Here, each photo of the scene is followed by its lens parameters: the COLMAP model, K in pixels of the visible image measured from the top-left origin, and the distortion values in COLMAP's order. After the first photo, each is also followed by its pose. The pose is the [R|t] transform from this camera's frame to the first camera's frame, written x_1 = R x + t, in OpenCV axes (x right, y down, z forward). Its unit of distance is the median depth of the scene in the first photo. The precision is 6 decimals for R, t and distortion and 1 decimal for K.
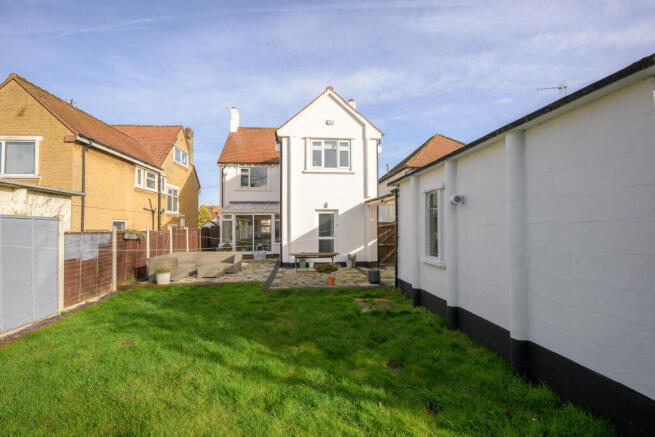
lens RADIAL K [[298.6, 0, 325.8], [0, 298.6, 220.1], [0, 0, 1]] dist [-0.010442, 0.000430]
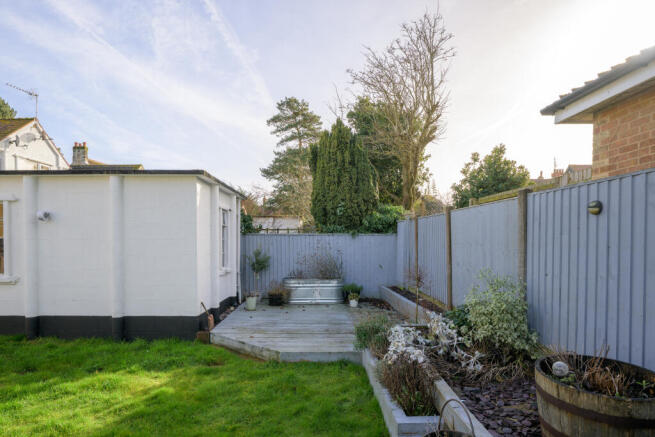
lens RADIAL K [[358.6, 0, 311.3], [0, 358.6, 251.7], [0, 0, 1]] dist [0.022770, -0.000997]
pose [[0.112927, -0.022233, 0.993354, -0.302730], [-0.026856, 0.999316, 0.025420, 0.001022], [-0.993240, -0.029549, 0.112253, -0.043153]]
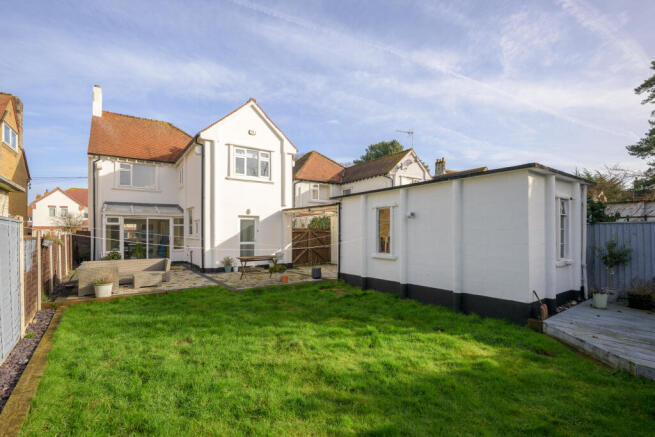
lens RADIAL K [[306.3, 0, 325.0], [0, 306.3, 232.8], [0, 0, 1]] dist [-0.010359, 0.000614]
pose [[0.866126, 0.002968, 0.499817, -0.301476], [-0.013642, 0.999750, 0.017702, 0.001624], [-0.499640, -0.022150, 0.865950, -0.066167]]
